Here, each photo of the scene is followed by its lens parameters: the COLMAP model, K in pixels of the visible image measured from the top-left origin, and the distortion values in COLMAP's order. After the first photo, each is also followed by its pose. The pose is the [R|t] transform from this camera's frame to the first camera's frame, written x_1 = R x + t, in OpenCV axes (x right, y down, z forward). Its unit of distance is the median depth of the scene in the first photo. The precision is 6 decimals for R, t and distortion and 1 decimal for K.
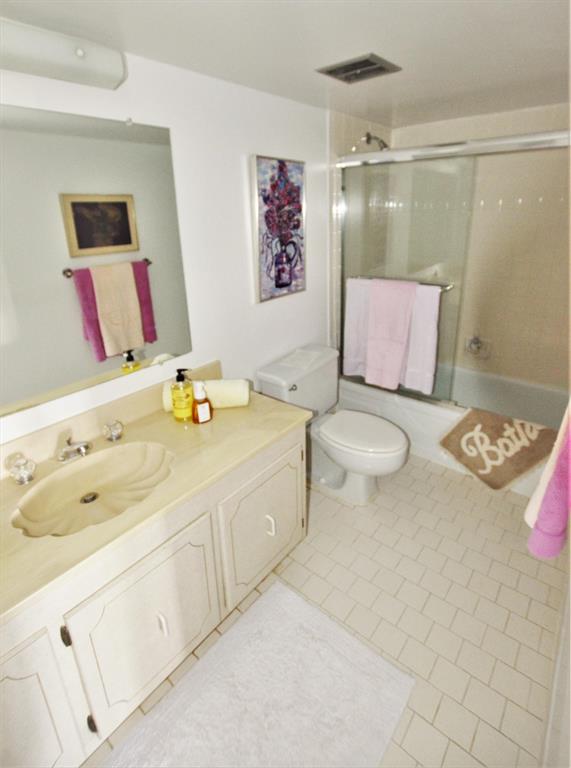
lens RADIAL K [[409.9, 0, 286.0], [0, 409.9, 335.2], [0, 0, 1]] dist [0.002125, 0.000681]
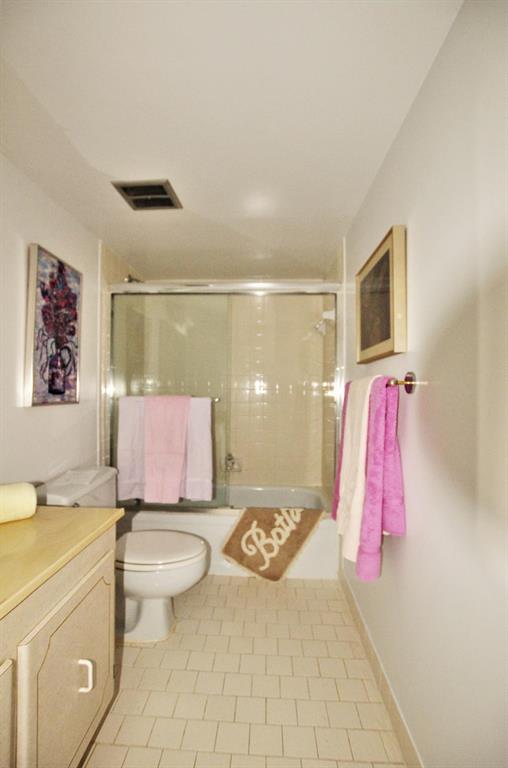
lens RADIAL K [[370.2, 0, 254.0], [0, 370.2, 384.0], [0, 0, 1]] dist [-0.003285, -0.000394]
pose [[0.807366, 0.038834, 0.588771, -0.134842], [0.148882, 0.952138, -0.266959, 0.139745], [-0.570959, 0.303191, 0.762943, 0.141893]]
